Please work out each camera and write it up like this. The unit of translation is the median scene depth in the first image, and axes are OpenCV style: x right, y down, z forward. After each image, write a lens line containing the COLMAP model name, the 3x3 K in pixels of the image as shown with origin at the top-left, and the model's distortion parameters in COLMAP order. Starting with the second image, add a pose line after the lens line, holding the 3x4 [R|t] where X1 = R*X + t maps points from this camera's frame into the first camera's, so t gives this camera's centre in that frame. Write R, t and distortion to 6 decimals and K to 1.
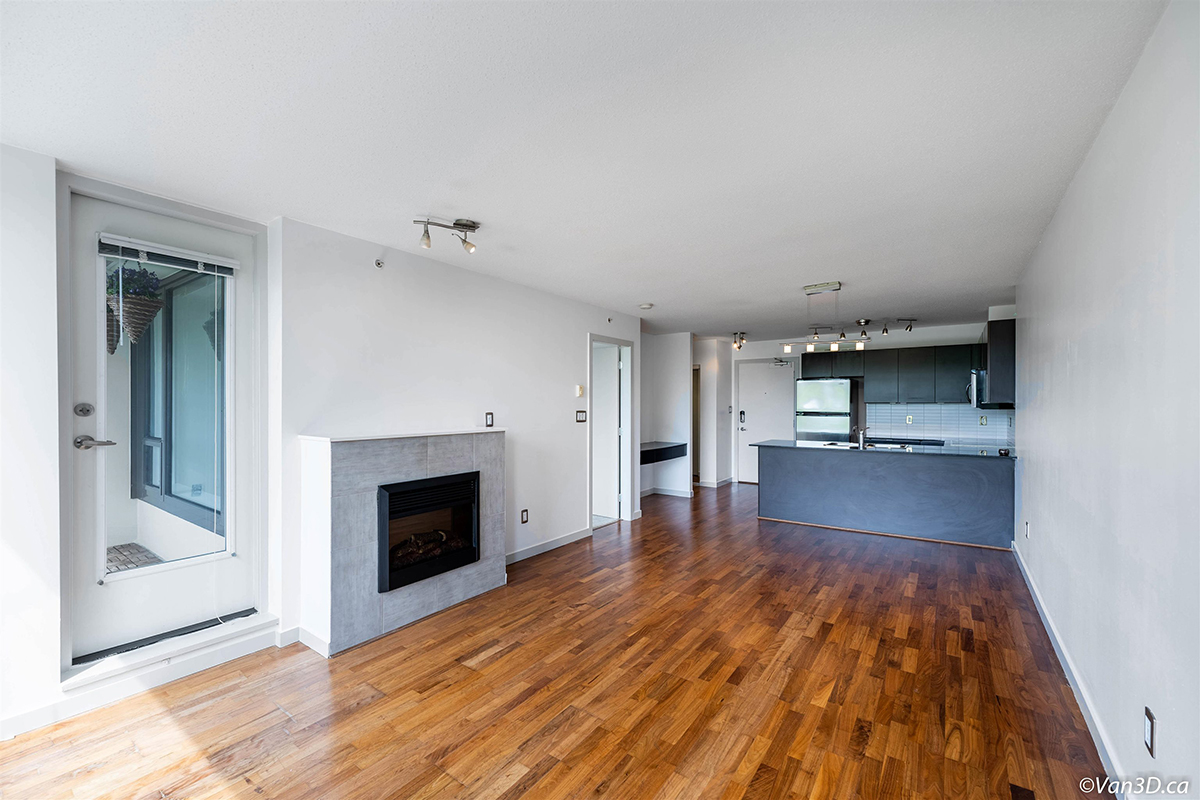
lens RADIAL K [[484.4, 0, 594.8], [0, 484.4, 417.1], [0, 0, 1]] dist [0.000843, 0.000037]
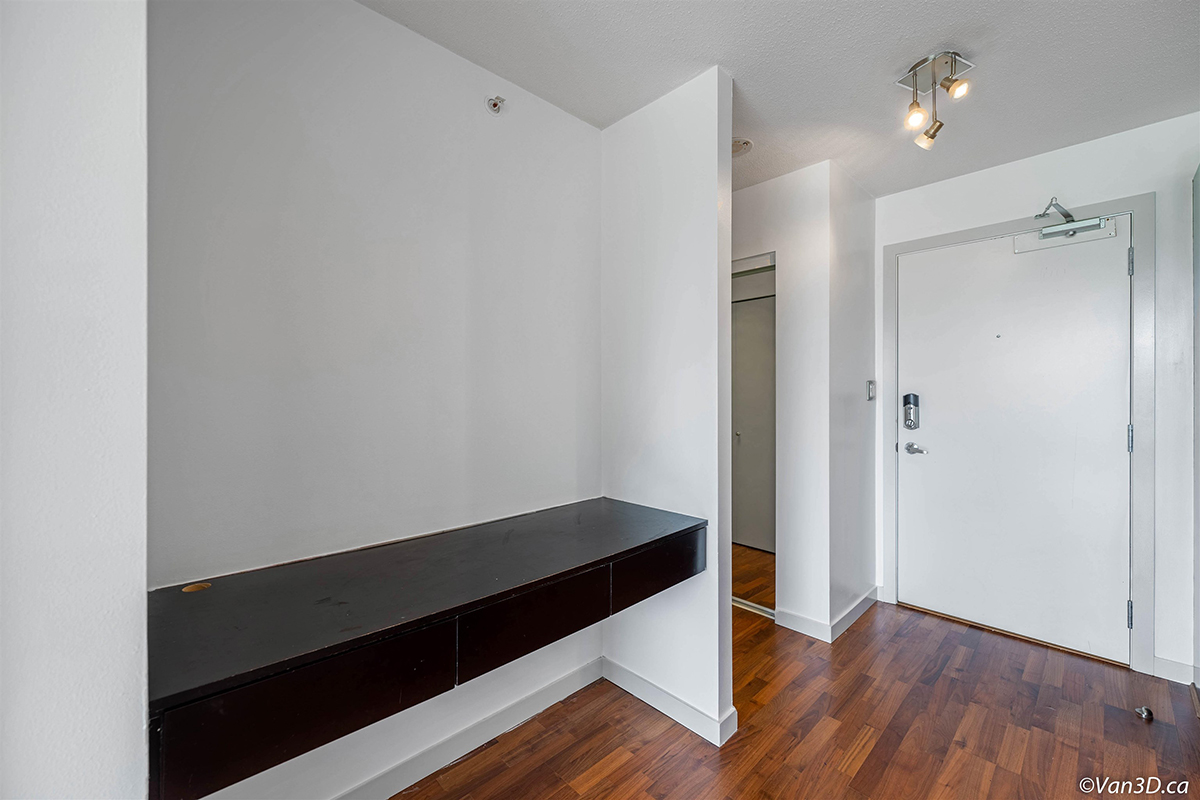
lens RADIAL K [[477.8, 0, 595.0], [0, 477.8, 390.8], [0, 0, 1]] dist [-0.000018, -0.000040]
pose [[0.982110, -0.001323, -0.188303, 0.153386], [-0.004315, 0.999555, -0.029530, -0.004128], [0.188258, 0.029814, 0.981667, 0.637594]]
